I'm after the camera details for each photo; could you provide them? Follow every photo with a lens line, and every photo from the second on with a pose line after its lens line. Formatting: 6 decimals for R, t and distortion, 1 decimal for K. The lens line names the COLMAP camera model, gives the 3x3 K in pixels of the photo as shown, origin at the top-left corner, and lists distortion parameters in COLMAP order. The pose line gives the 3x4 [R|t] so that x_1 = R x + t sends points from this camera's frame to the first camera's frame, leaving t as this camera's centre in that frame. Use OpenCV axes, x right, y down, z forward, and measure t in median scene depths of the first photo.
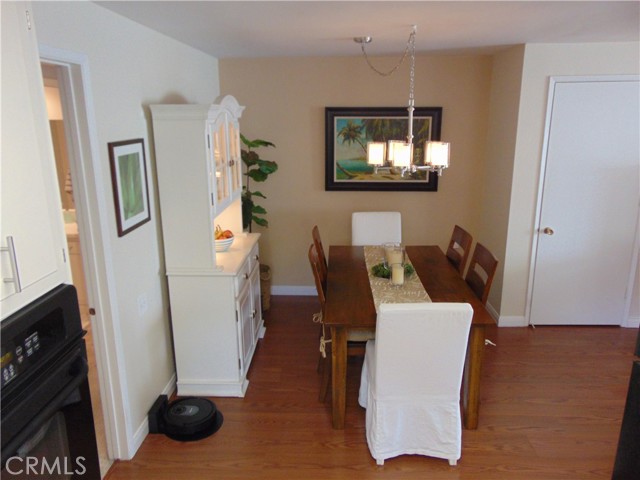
lens RADIAL K [[484.9, 0, 322.1], [0, 484.9, 239.4], [0, 0, 1]] dist [0.010269, 0.021084]
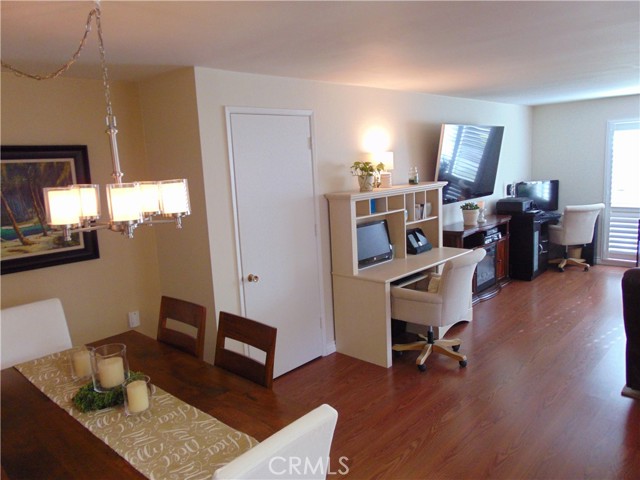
lens RADIAL K [[484.9, 0, 317.7], [0, 484.9, 238.1], [0, 0, 1]] dist [0.010269, 0.021084]
pose [[0.665828, -0.147359, 0.731408, -0.091708], [0.232539, 0.972459, -0.015765, -0.047166], [-0.708942, 0.180578, 0.681758, 0.308557]]
